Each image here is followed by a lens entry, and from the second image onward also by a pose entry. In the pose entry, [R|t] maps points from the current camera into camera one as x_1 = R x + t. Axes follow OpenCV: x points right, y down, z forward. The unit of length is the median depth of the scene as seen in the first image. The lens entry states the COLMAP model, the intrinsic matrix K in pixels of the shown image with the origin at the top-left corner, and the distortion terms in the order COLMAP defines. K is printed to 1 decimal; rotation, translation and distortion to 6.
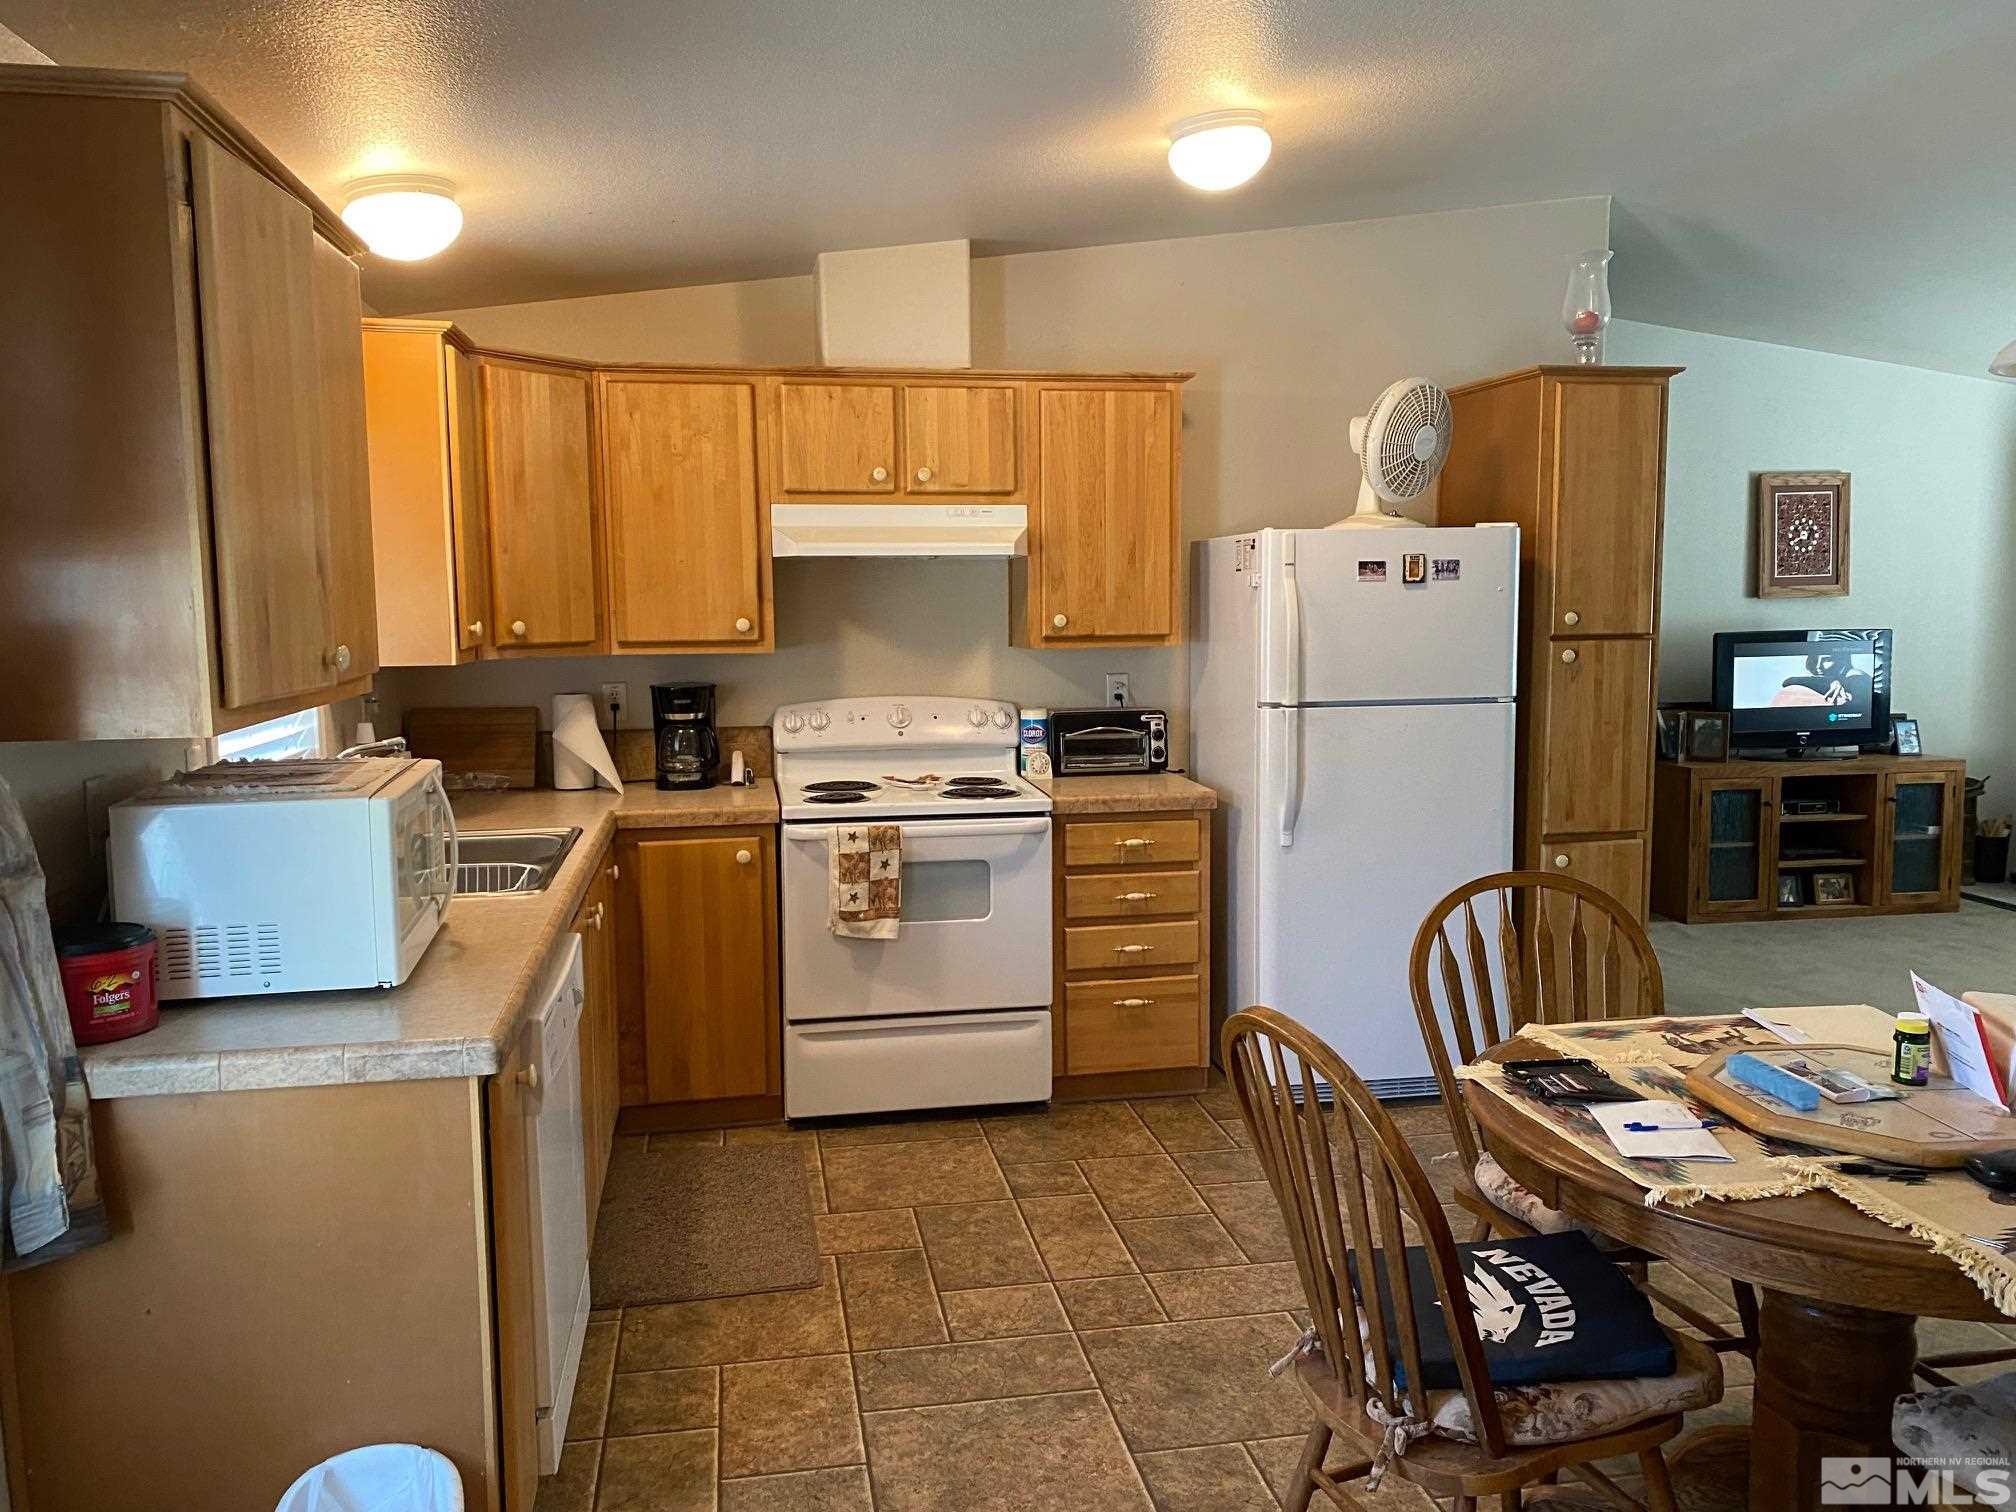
lens RADIAL K [[1555.0, 0, 1008.0], [0, 1555.0, 756.0], [0, 0, 1]] dist [0.058604, -0.057958]
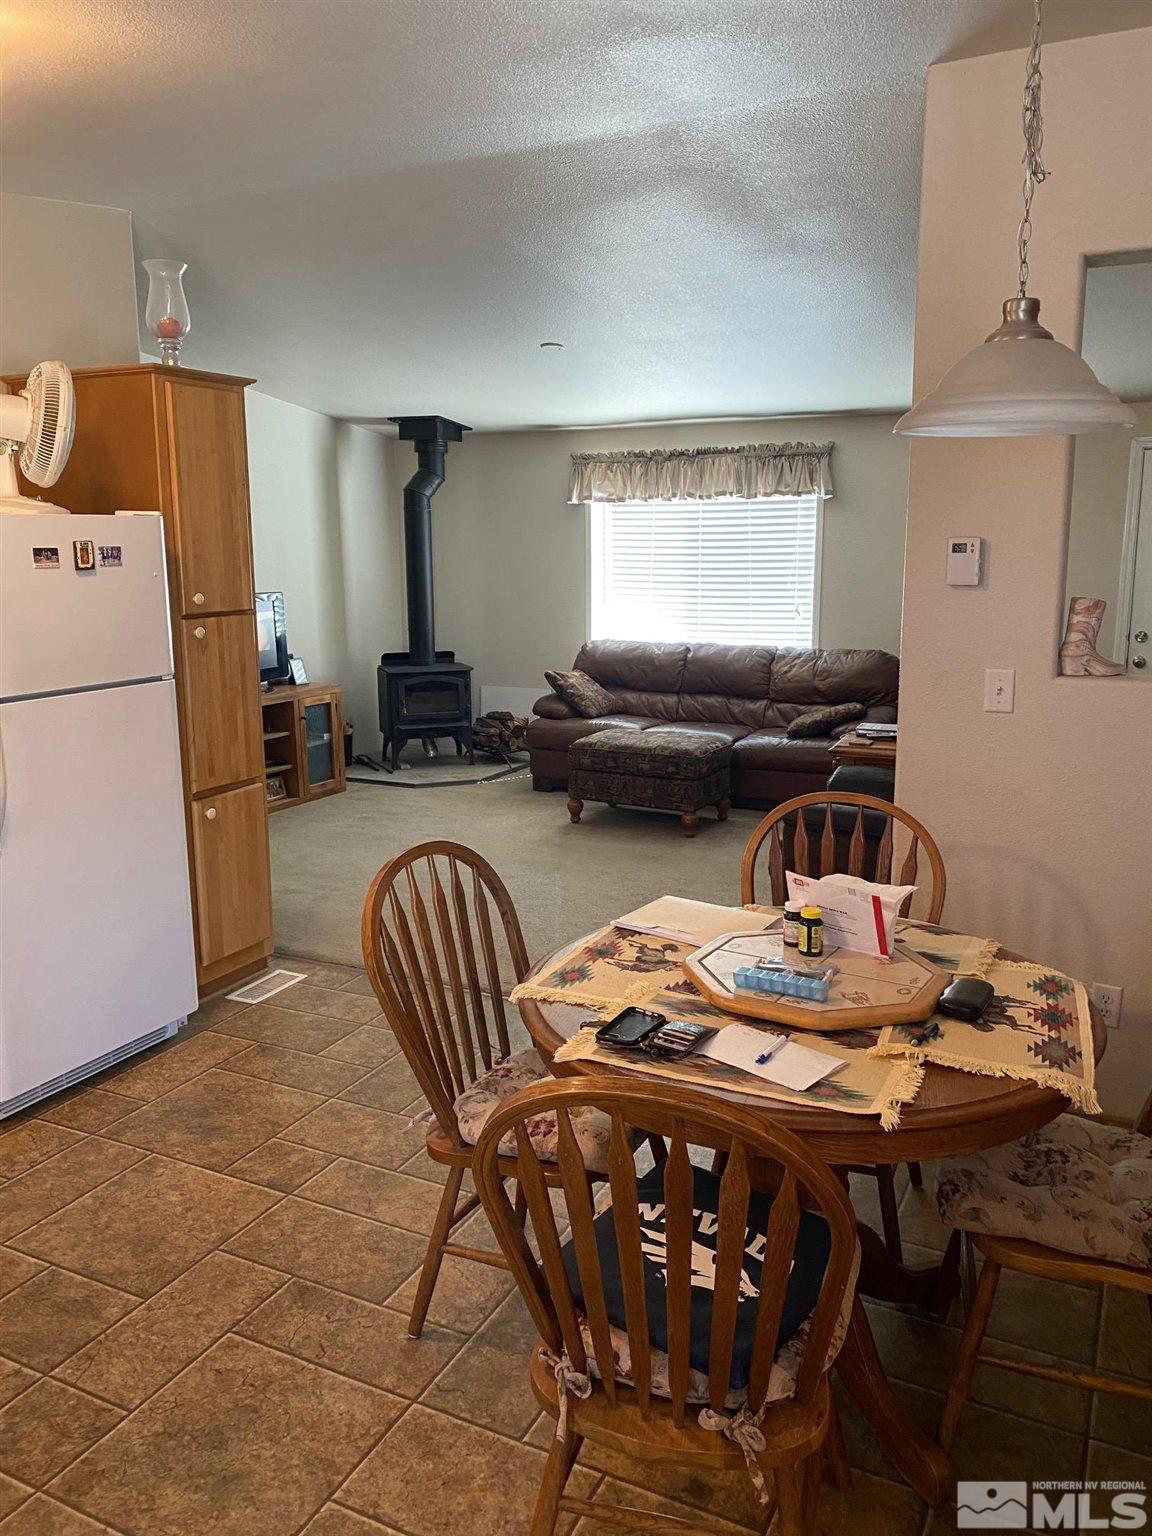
lens RADIAL K [[1184.8, 0, 581.2], [0, 1184.8, 759.4], [0, 0, 1]] dist [0.058604, -0.057958]
pose [[0.603914, -0.144287, 0.783881, -0.164040], [0.091874, 0.989524, 0.111358, -0.045255], [-0.791737, 0.004768, 0.610844, 0.270458]]
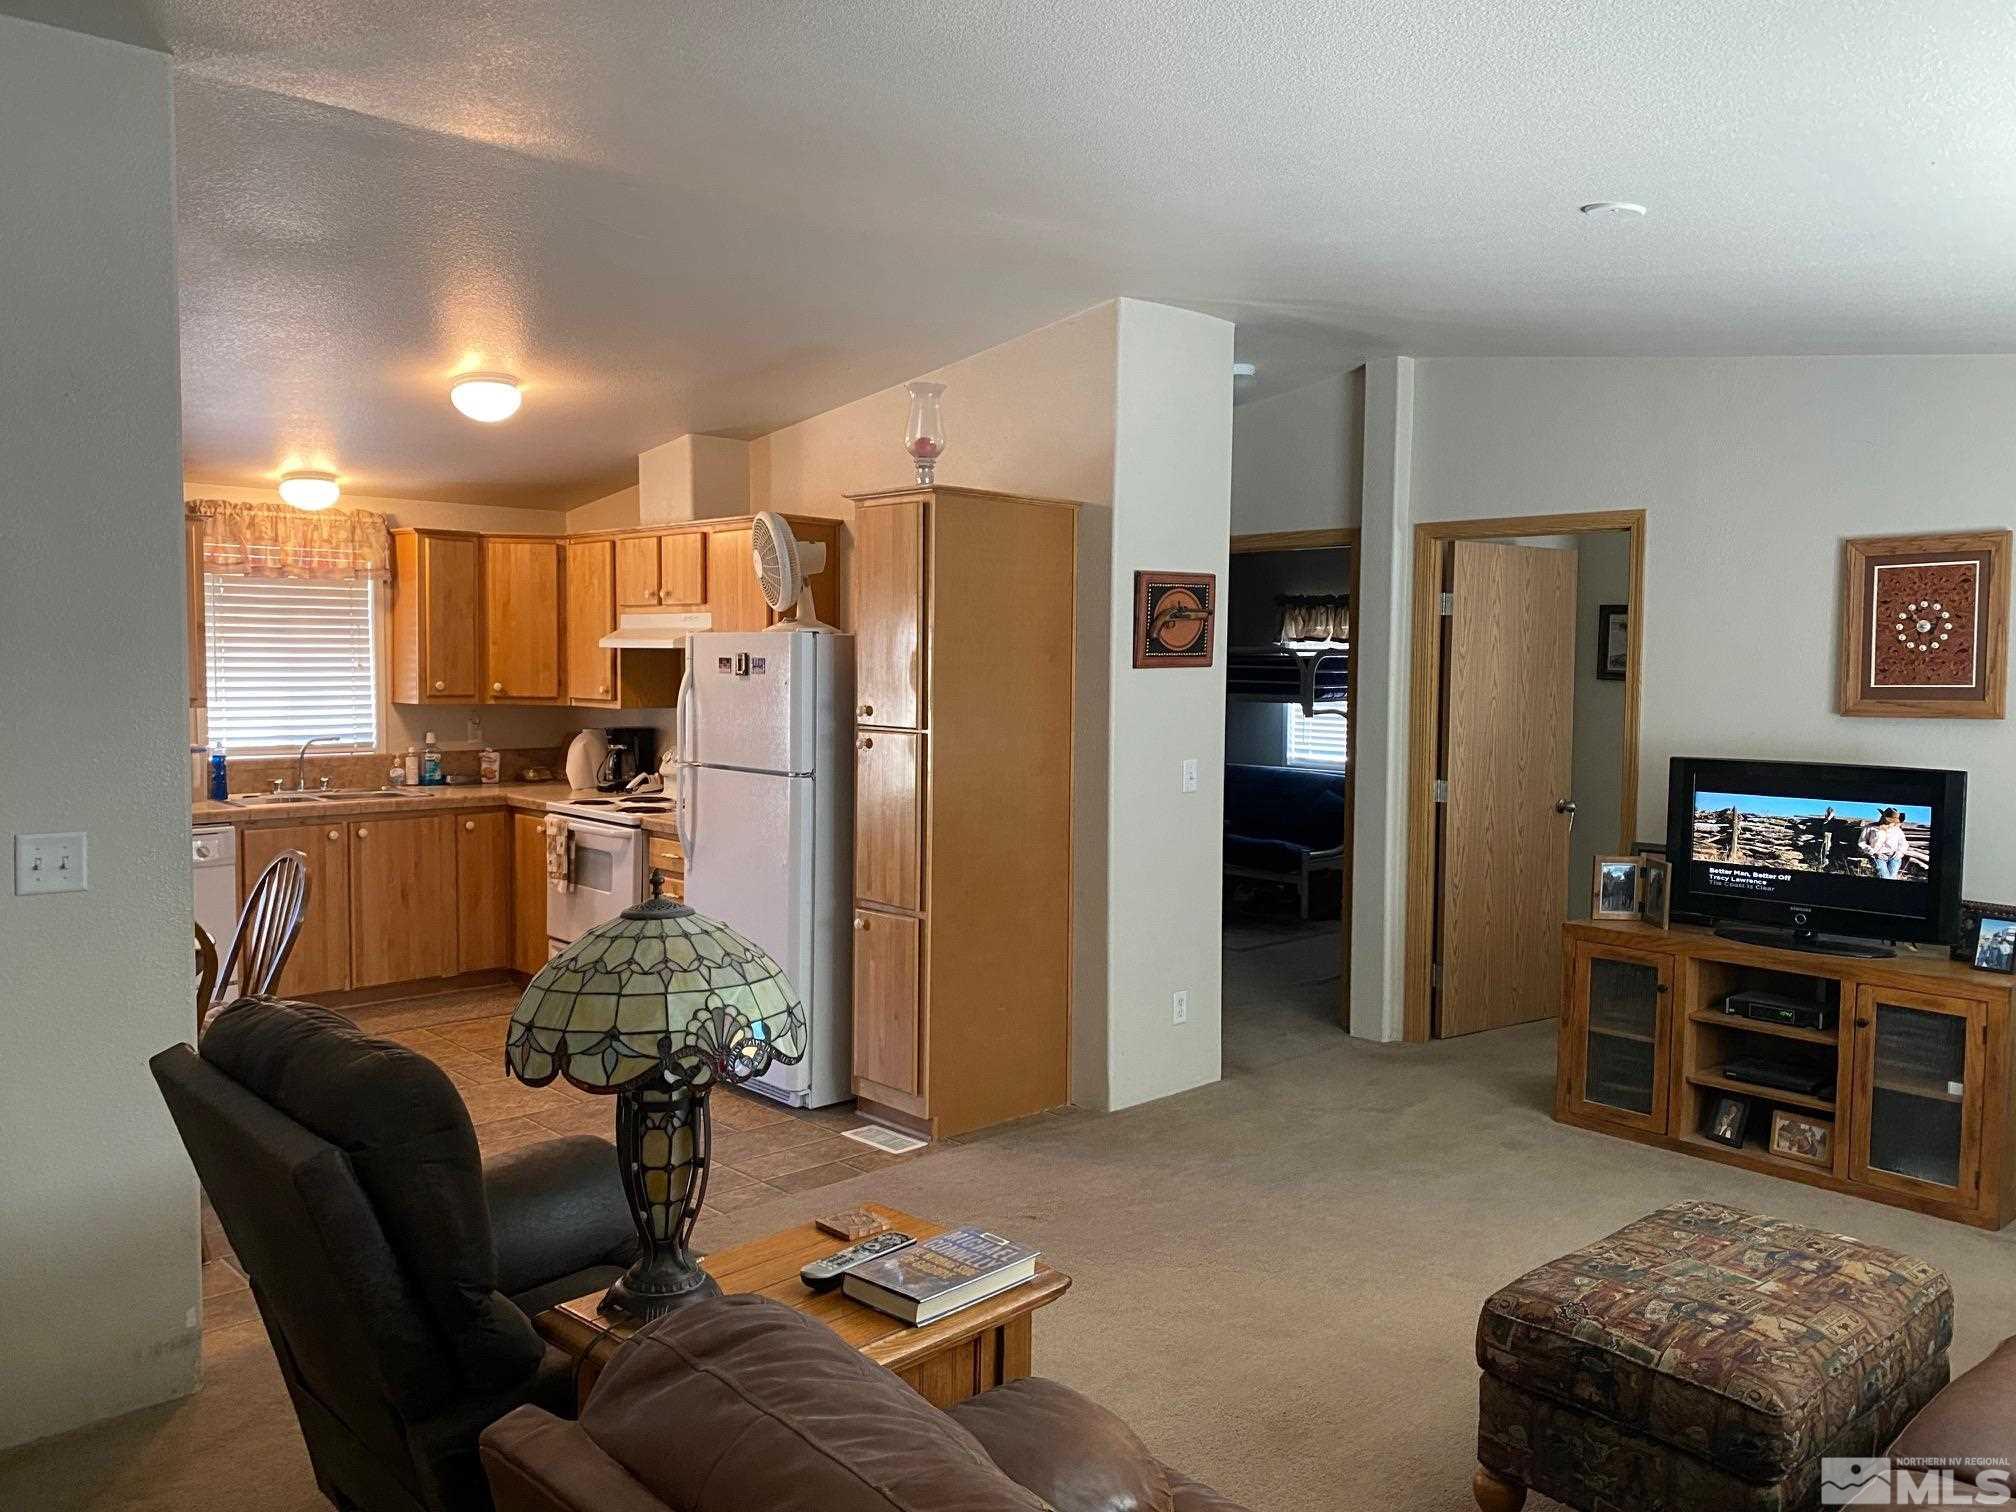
lens RADIAL K [[1555.0, 0, 1008.0], [0, 1555.0, 756.0], [0, 0, 1]] dist [0.058604, -0.057958]
pose [[0.536382, 0.069736, -0.841089, 1.395166], [-0.106730, 0.994184, 0.014365, -0.084664], [0.837200, 0.082064, 0.540705, 0.494373]]
